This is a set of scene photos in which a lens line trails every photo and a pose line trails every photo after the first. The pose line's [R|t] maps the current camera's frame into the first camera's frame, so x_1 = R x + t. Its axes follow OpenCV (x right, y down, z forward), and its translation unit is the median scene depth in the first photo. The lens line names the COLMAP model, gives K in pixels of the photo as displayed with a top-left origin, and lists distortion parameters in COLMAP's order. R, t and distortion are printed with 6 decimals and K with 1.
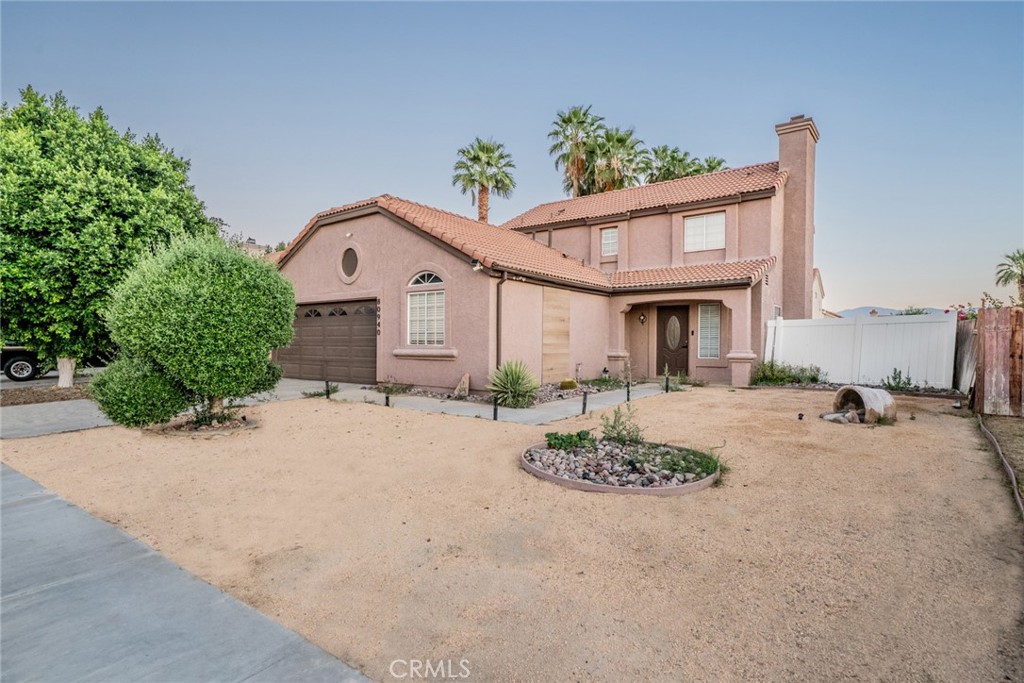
lens RADIAL K [[544.2, 0, 511.5], [0, 544.2, 342.6], [0, 0, 1]] dist [0.004551, -0.000077]
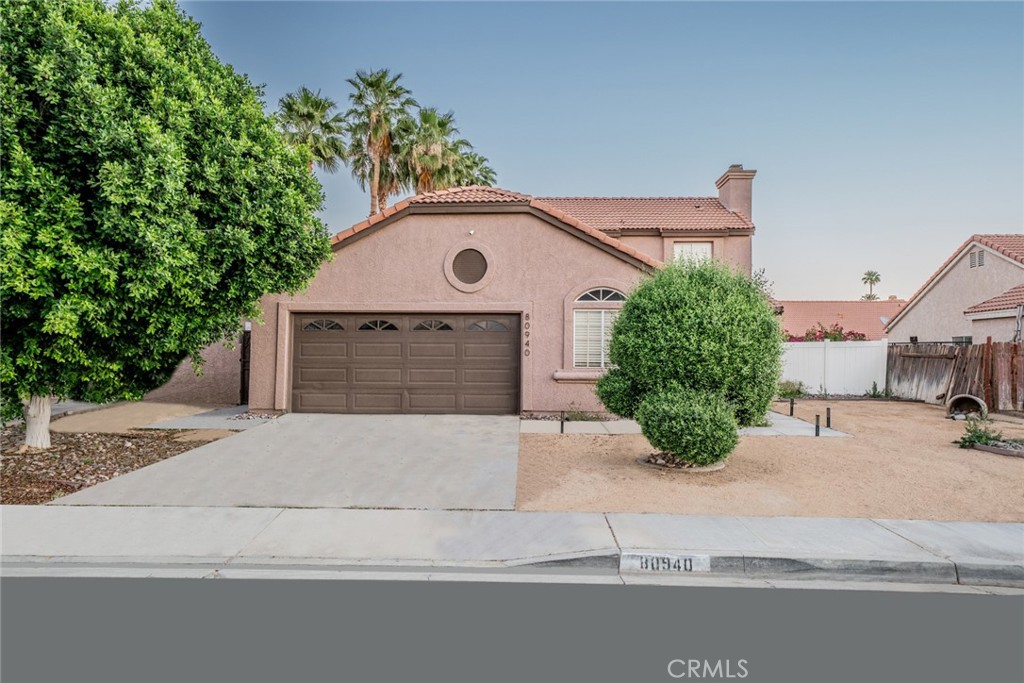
lens RADIAL K [[688.6, 0, 511.5], [0, 688.6, 342.2], [0, 0, 1]] dist [0.008789, 0.002370]
pose [[0.809372, 0.011751, 0.587178, -0.869269], [-0.002244, 0.999854, -0.016916, -0.016475], [-0.587292, 0.012374, 0.809281, 0.131975]]
